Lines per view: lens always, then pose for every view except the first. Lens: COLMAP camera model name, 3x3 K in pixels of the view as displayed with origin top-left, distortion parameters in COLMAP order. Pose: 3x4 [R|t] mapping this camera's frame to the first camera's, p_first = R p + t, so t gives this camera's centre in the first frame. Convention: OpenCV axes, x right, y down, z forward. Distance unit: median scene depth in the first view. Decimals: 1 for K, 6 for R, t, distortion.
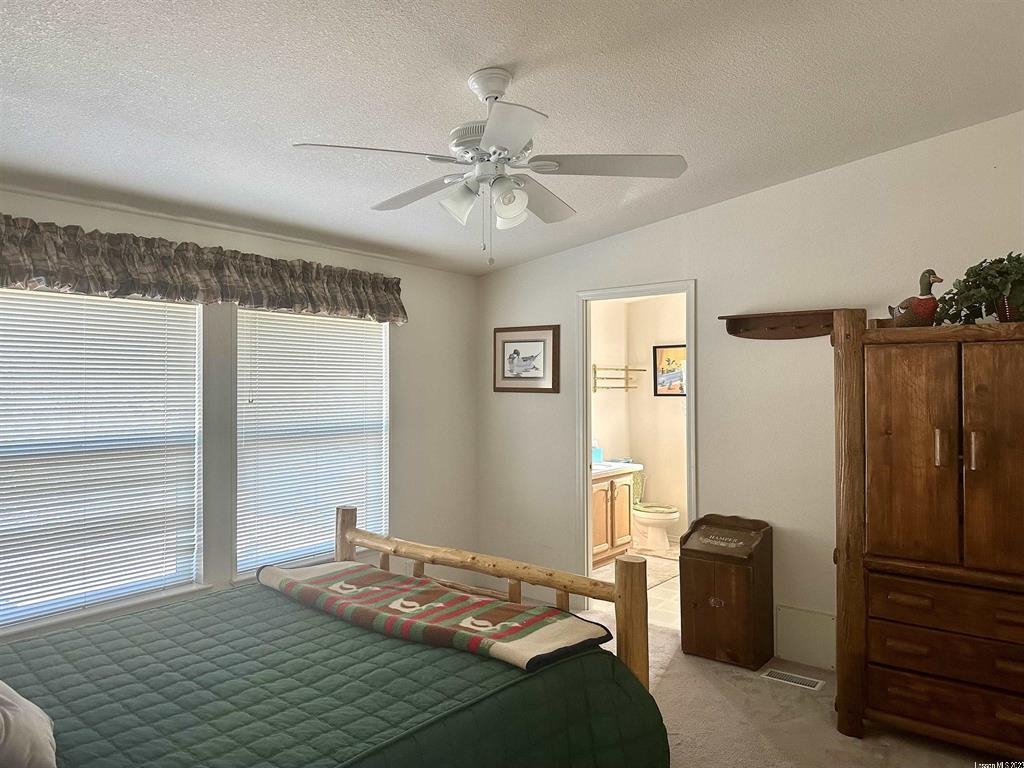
lens RADIAL K [[726.4, 0, 509.5], [0, 726.4, 381.8], [0, 0, 1]] dist [0.005396, -0.004350]
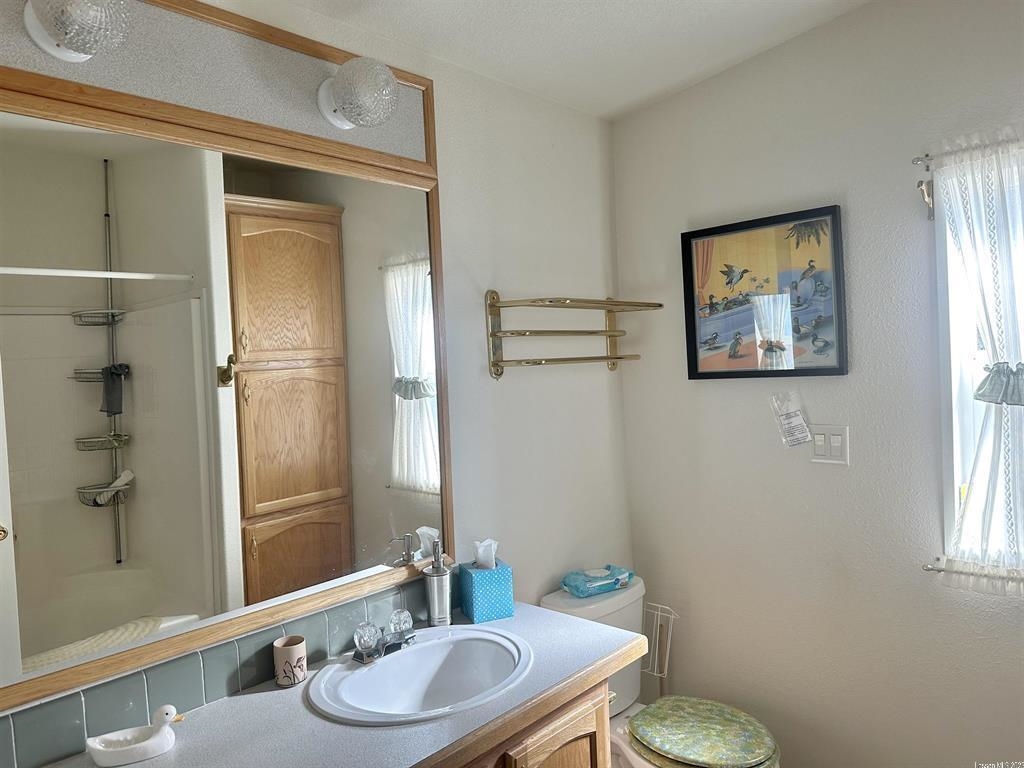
lens RADIAL K [[726.4, 0, 514.6], [0, 726.4, 383.7], [0, 0, 1]] dist [0.005396, -0.004350]
pose [[0.996630, -0.041571, -0.070713, 0.140124], [0.044103, 0.998427, 0.034633, 0.006337], [0.069162, -0.037635, 0.996895, 0.648591]]
